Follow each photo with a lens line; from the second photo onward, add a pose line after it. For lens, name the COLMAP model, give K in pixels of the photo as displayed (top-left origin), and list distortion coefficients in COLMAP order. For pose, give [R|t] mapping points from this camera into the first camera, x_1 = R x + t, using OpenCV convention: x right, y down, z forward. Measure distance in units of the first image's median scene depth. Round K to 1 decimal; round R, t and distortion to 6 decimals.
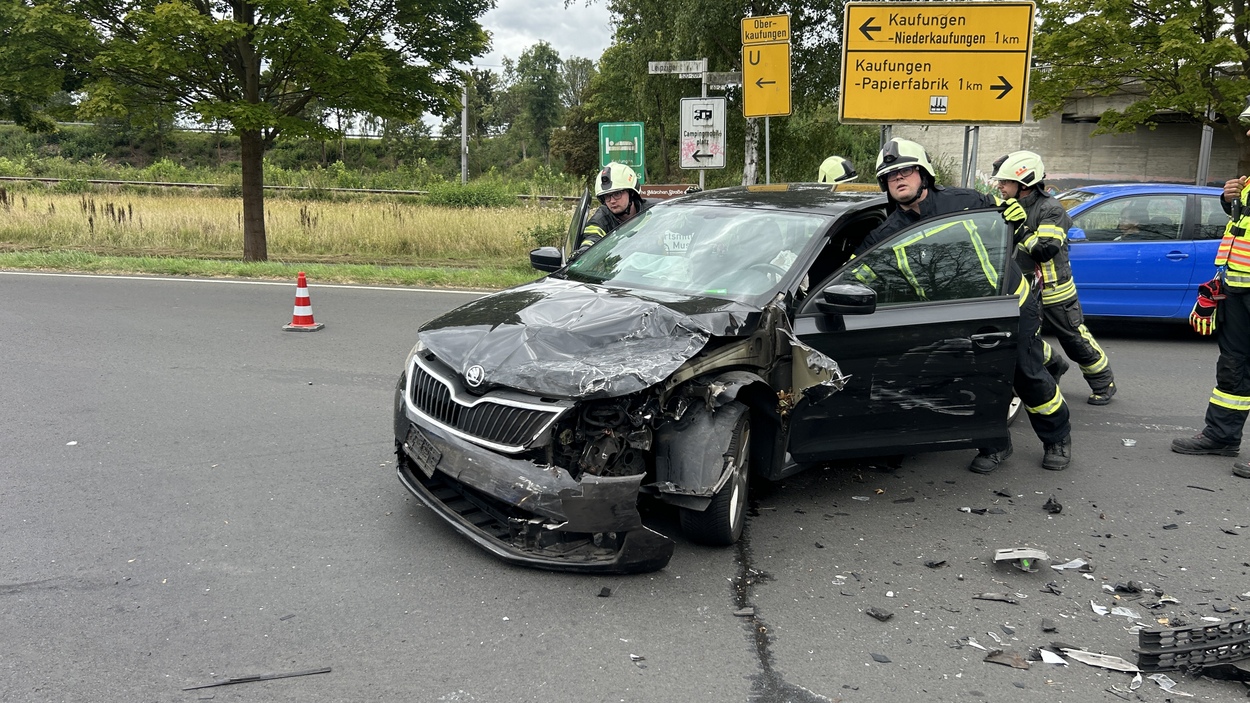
lens RADIAL K [[969.7, 0, 631.8], [0, 969.7, 356.2], [0, 0, 1]] dist [0.082614, -0.127209]
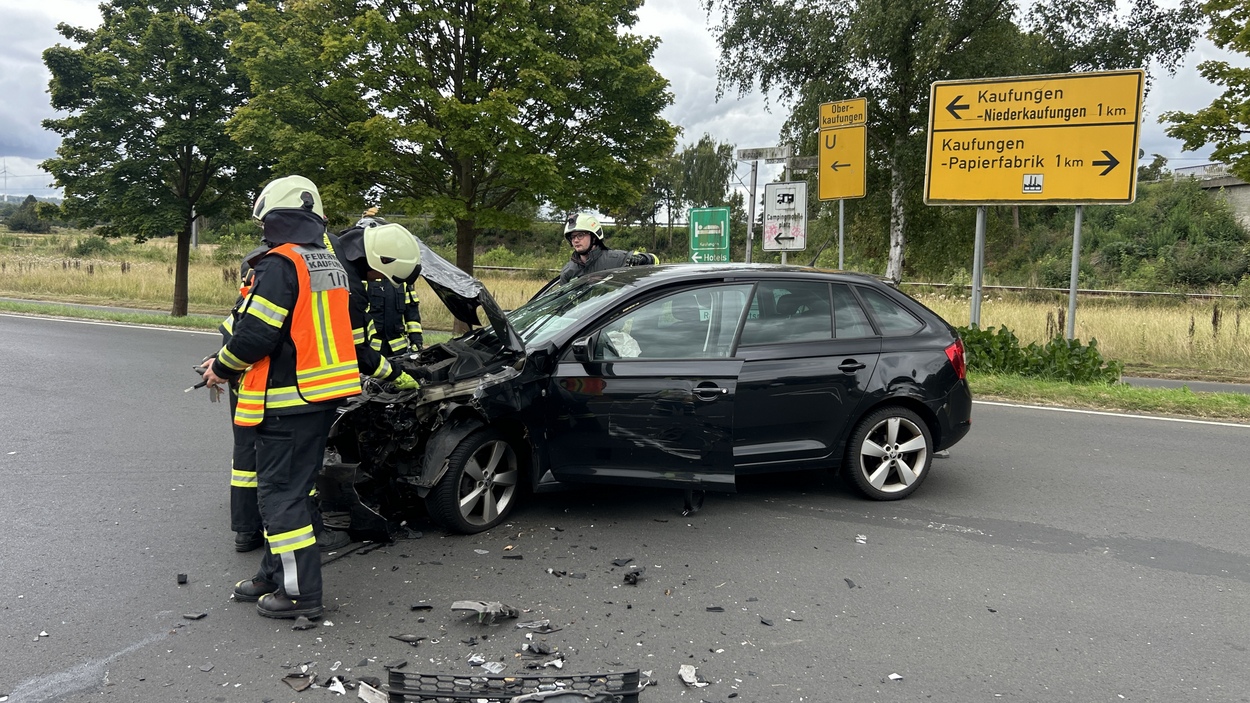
lens RADIAL K [[969.7, 0, 631.8], [0, 969.7, 356.2], [0, 0, 1]] dist [0.082614, -0.127209]
pose [[0.934629, 0.038213, -0.353567, 0.292672], [-0.068472, 0.994944, -0.073469, 0.000196], [0.348972, 0.092875, 0.932520, 0.017492]]
